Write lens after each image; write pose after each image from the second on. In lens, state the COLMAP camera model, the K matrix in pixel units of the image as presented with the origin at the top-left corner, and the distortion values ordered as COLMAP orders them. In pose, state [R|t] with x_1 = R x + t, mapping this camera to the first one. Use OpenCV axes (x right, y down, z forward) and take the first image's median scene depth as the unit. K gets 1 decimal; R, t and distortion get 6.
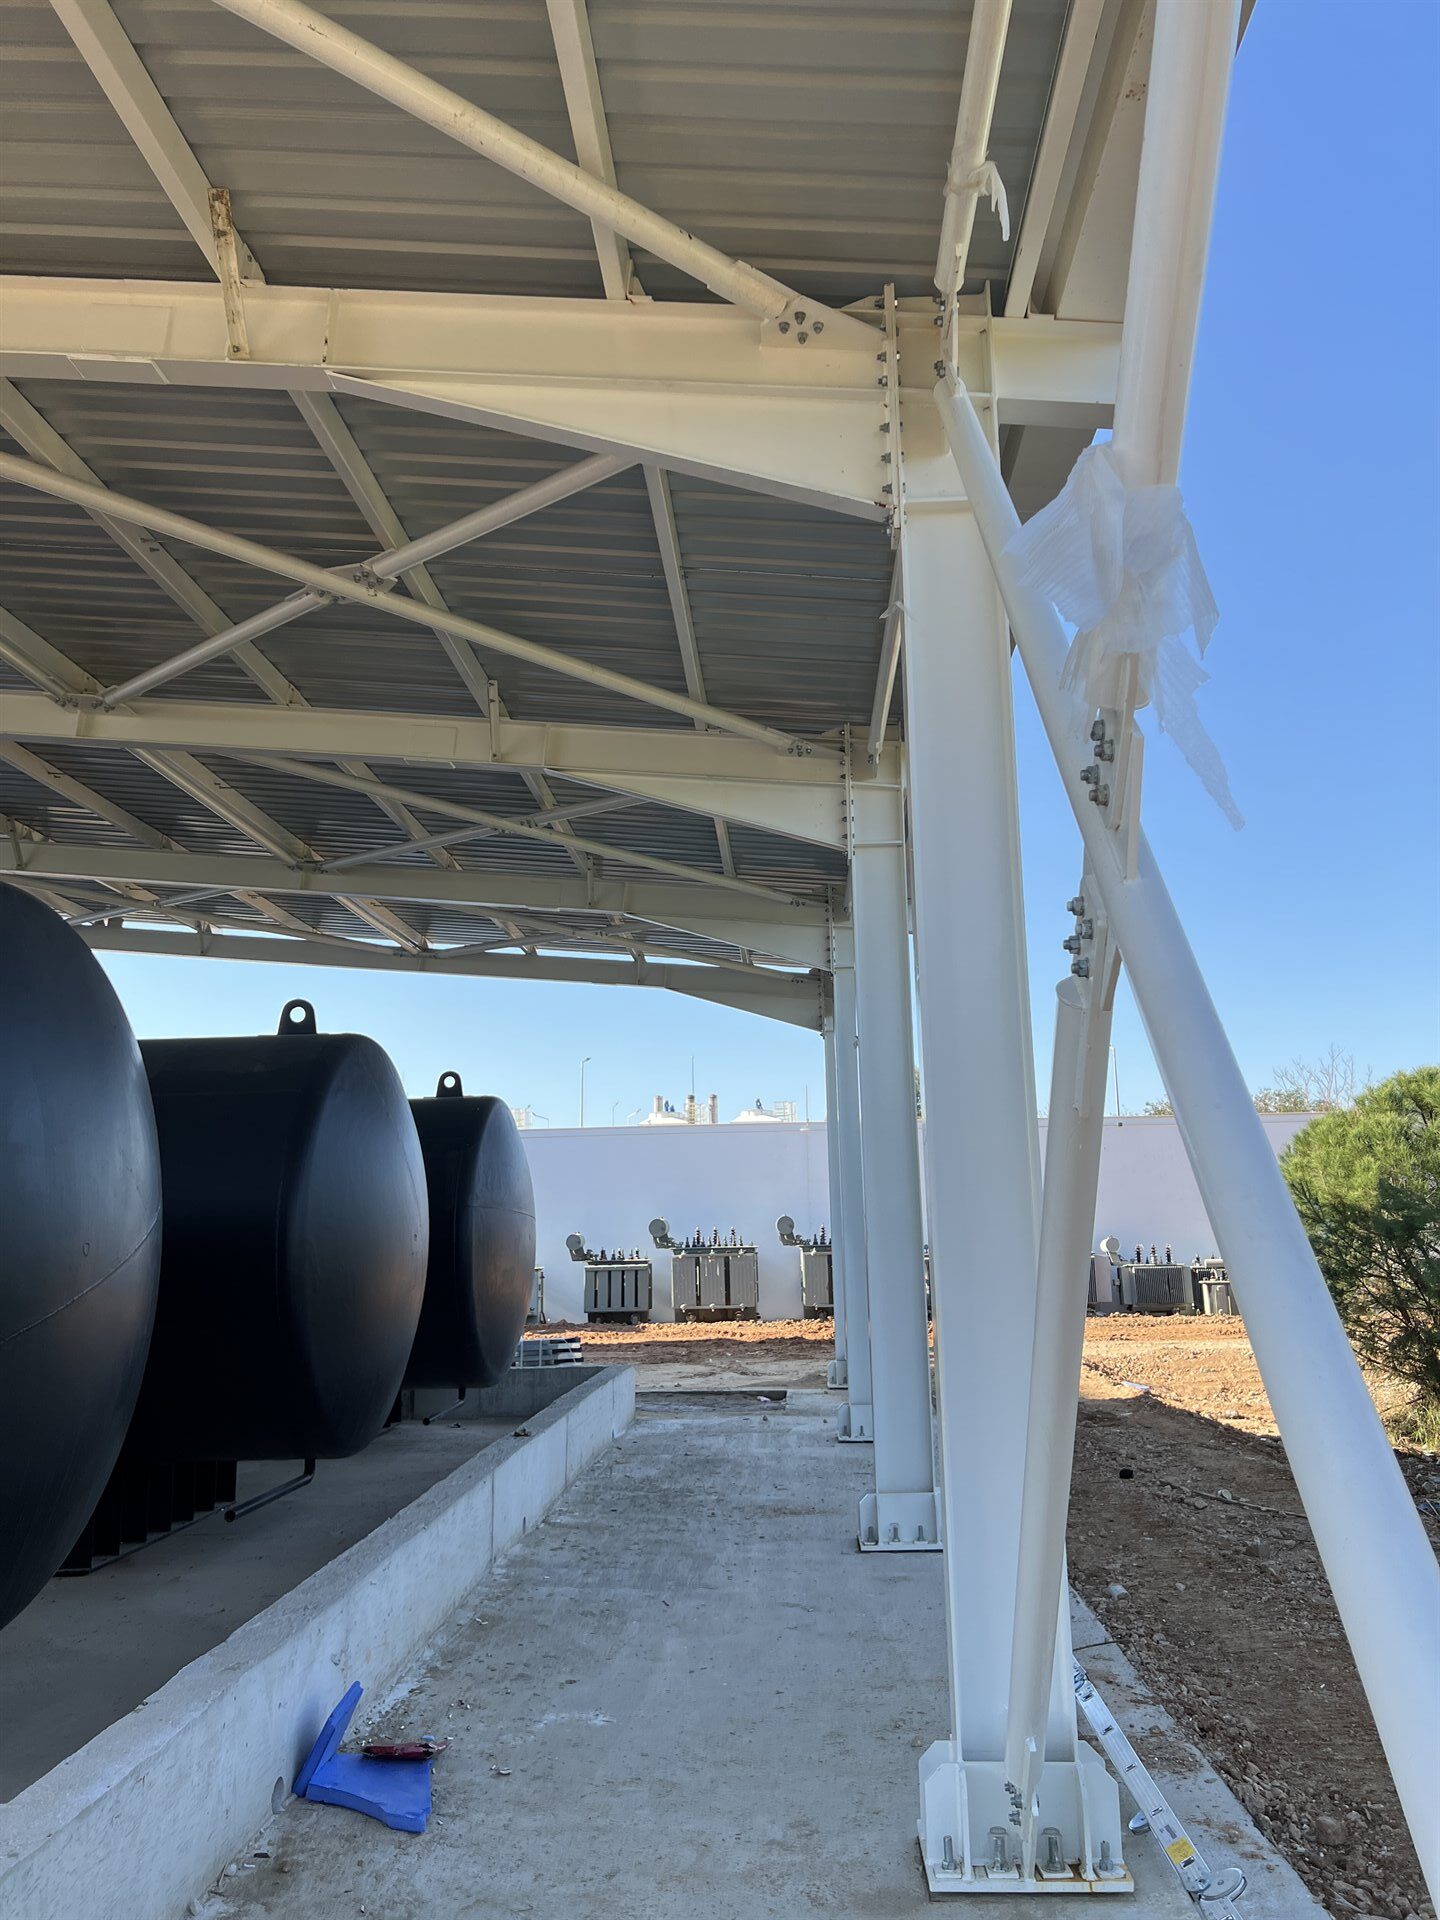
lens RADIAL K [[1440.6, 0, 722.5], [0, 1440.6, 957.5], [0, 0, 1]] dist [0.060871, -0.068256]
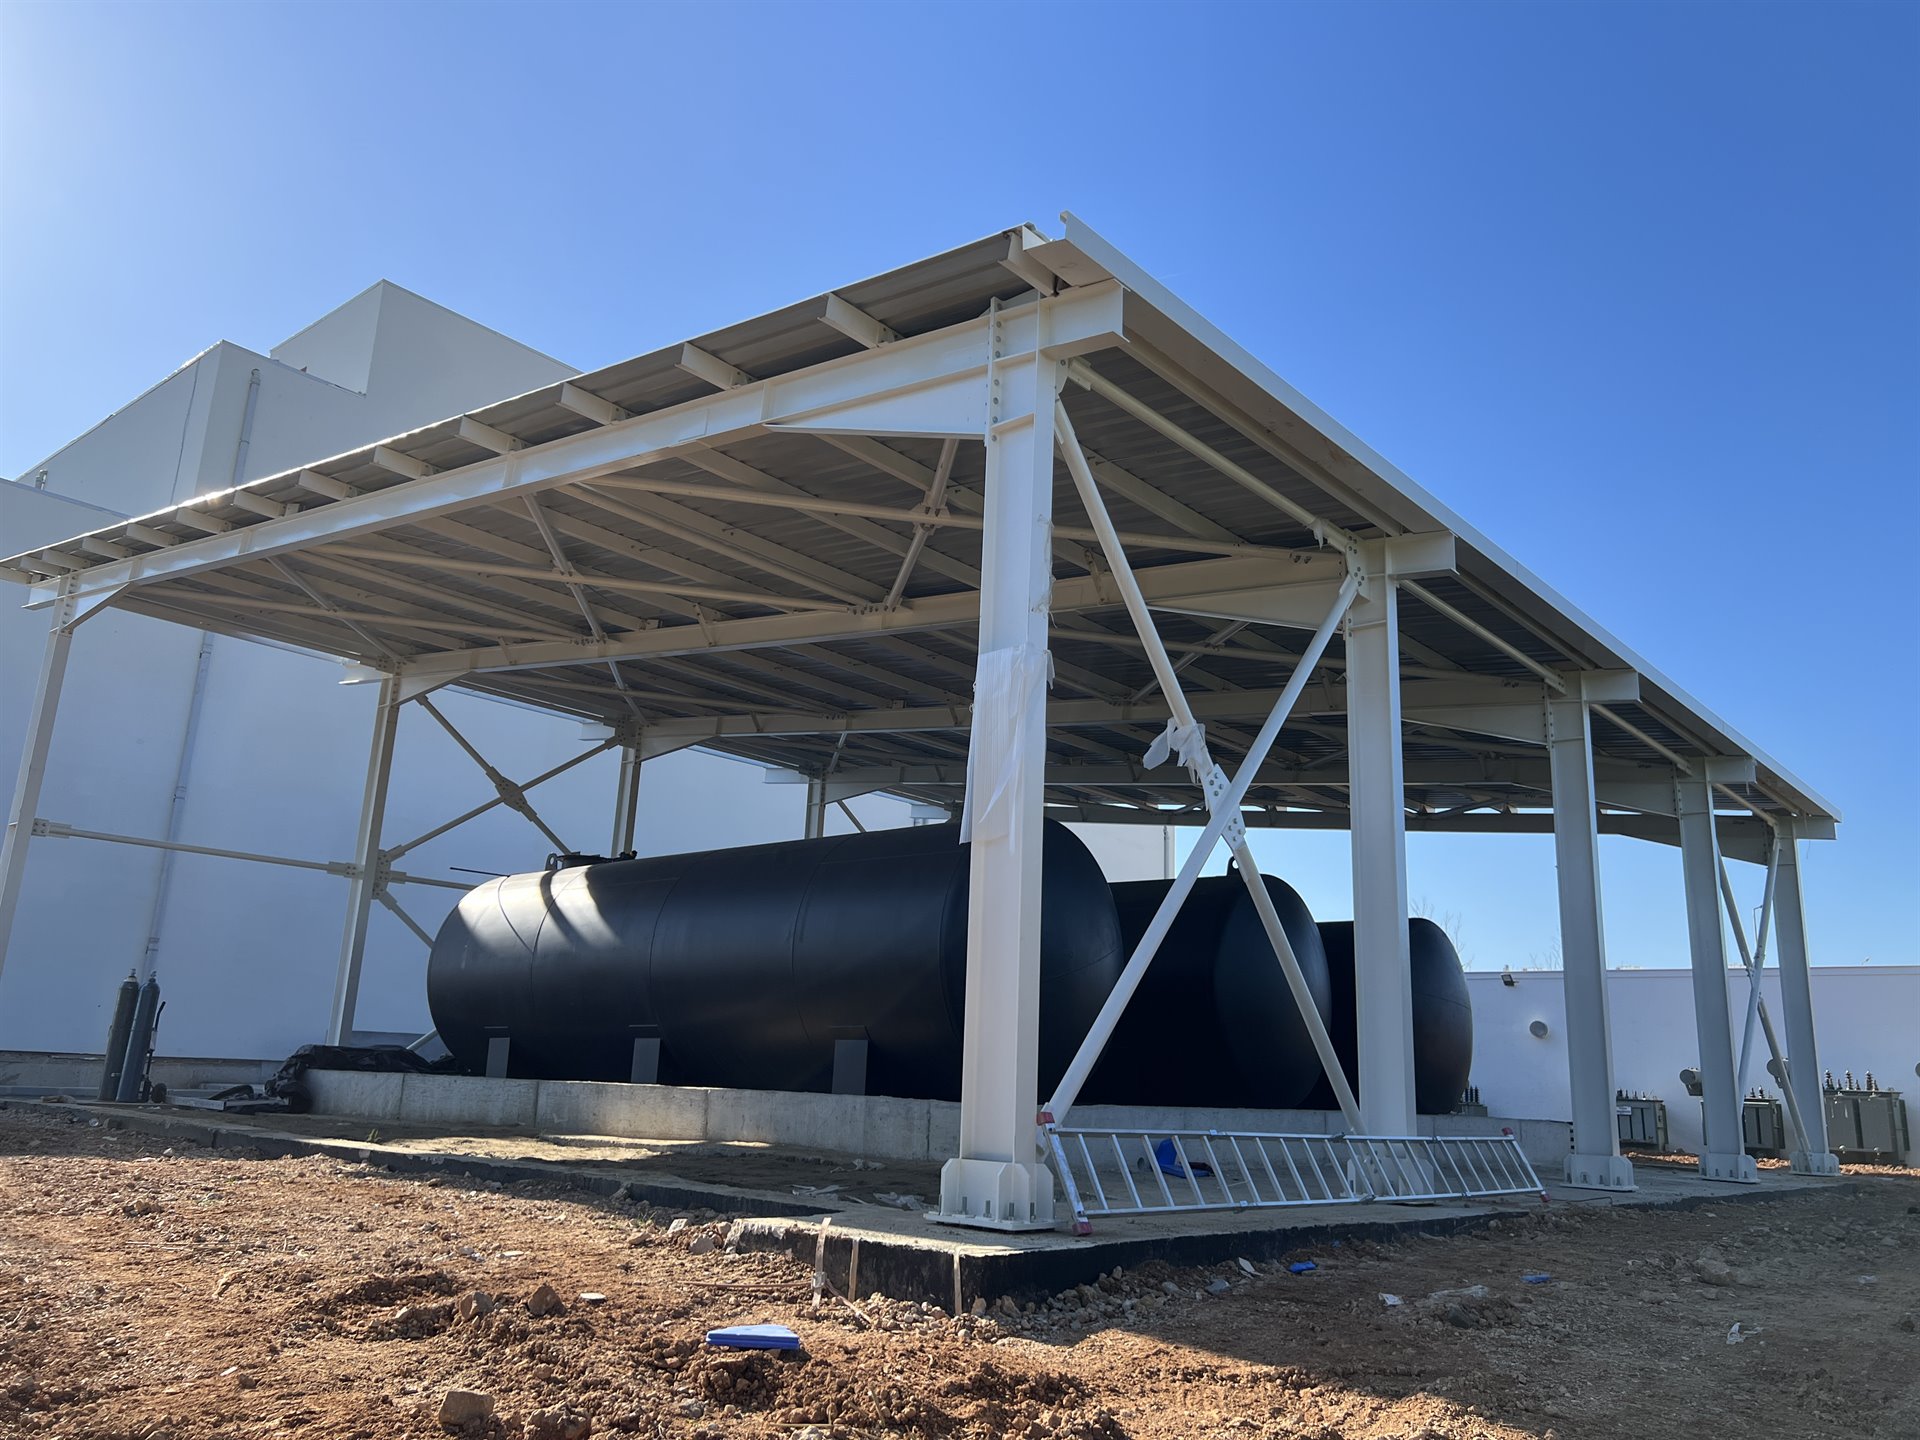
lens RADIAL K [[1440.6, 0, 963.5], [0, 1440.6, 715.6], [0, 0, 1]] dist [0.060871, -0.068256]
pose [[0.791422, -0.101099, -0.602852, 0.739606], [0.059529, 0.994287, -0.088594, -0.006936], [0.608365, 0.034228, 0.792919, -0.865126]]
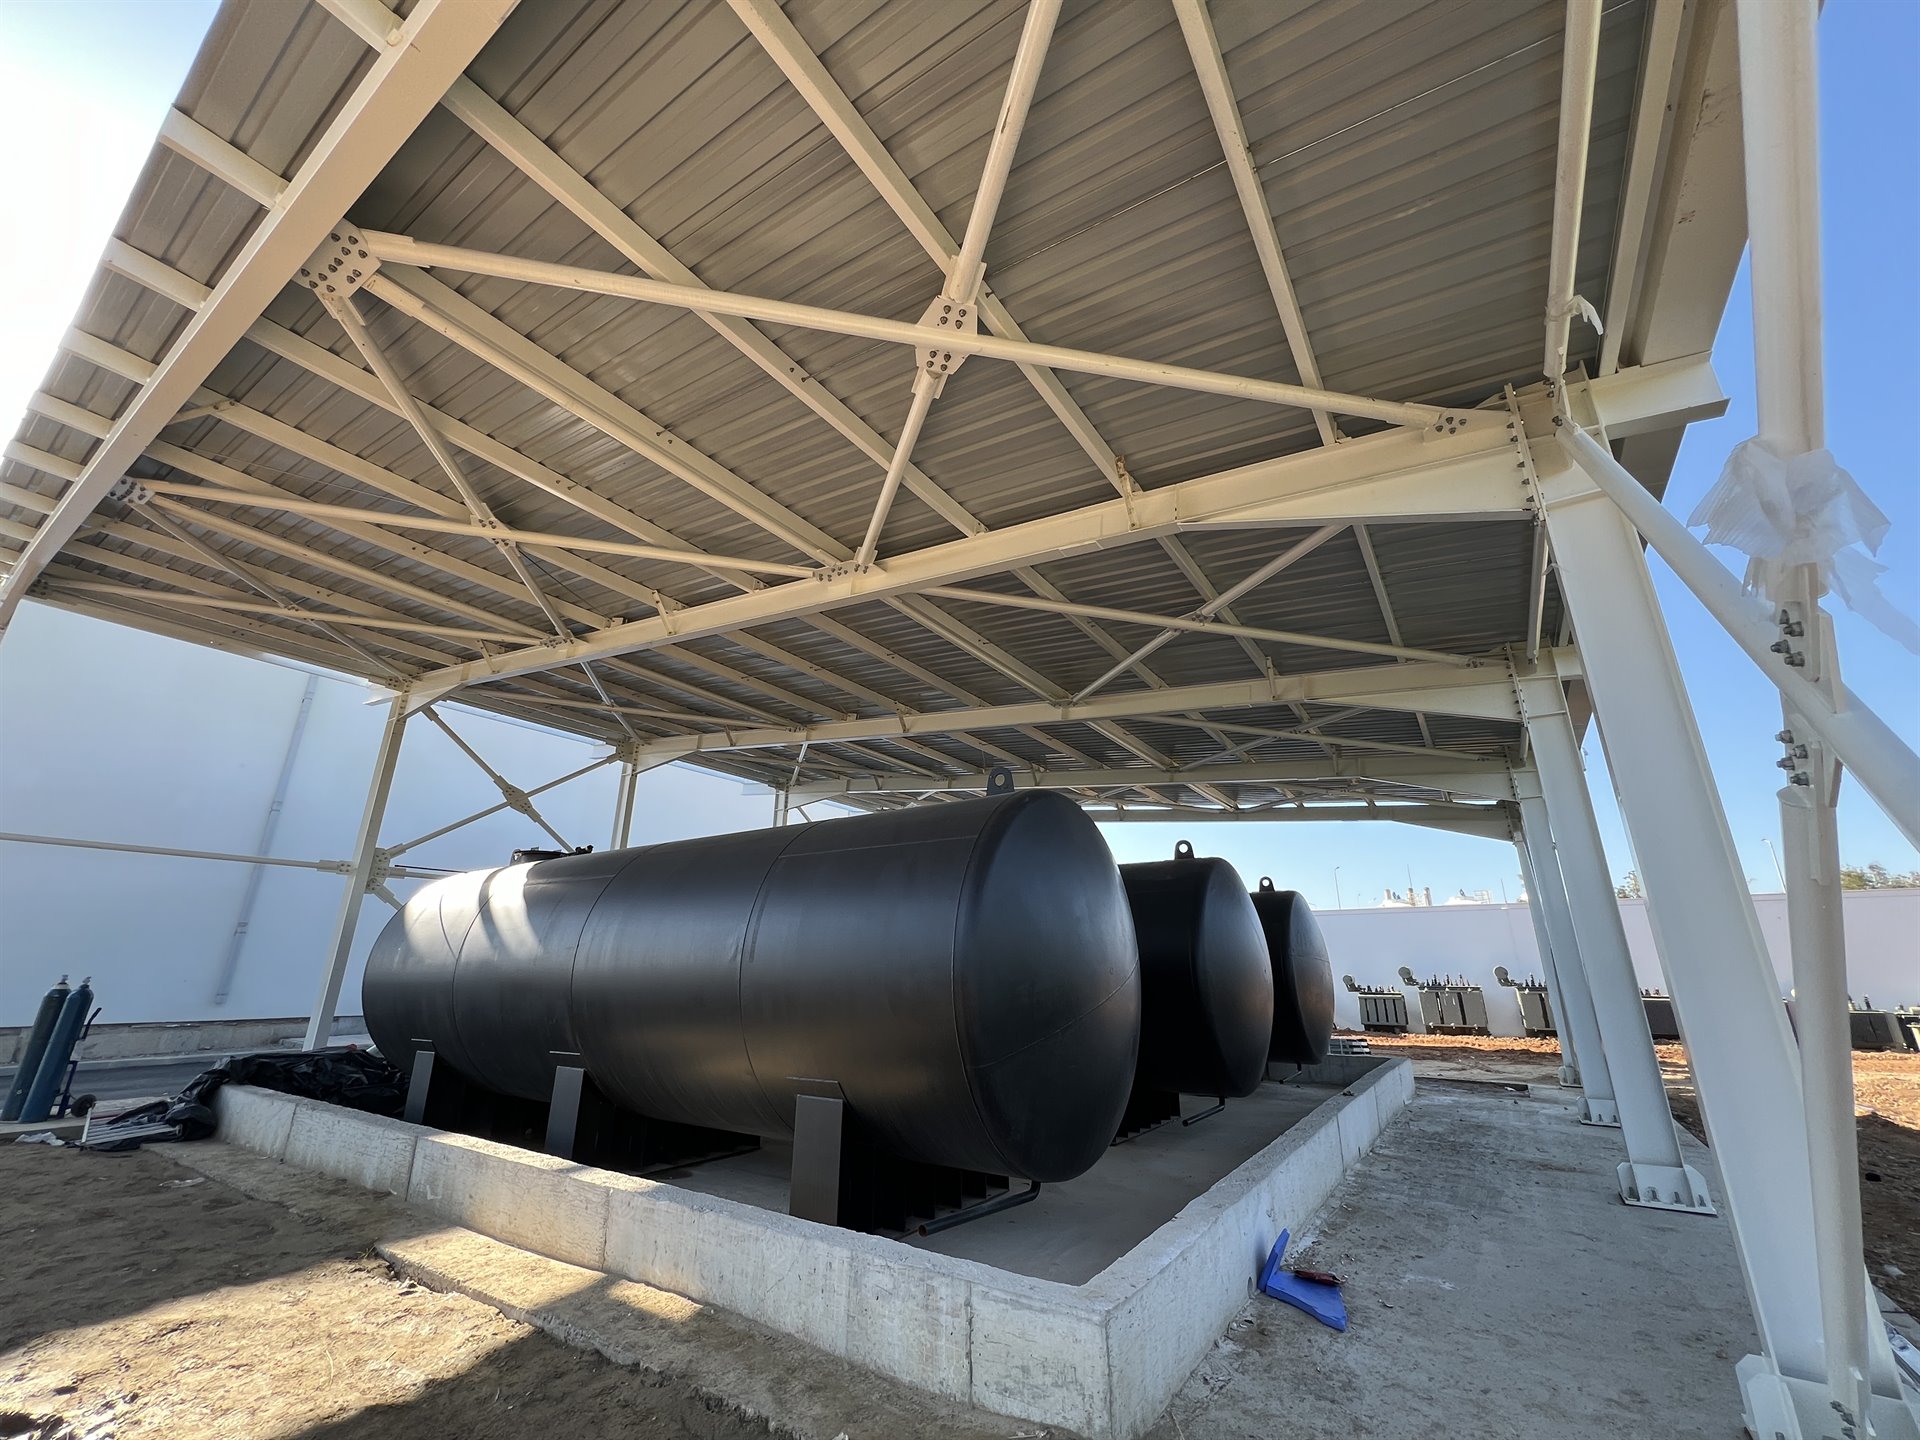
lens RADIAL K [[770.5, 0, 955.1], [0, 770.5, 720.0], [0, 0, 1]] dist [-0.002936, 0.000888]
pose [[0.855168, -0.139479, -0.499232, -0.030892], [0.075301, 0.986329, -0.146580, -0.000705], [0.512852, 0.087758, 0.853980, -0.033779]]
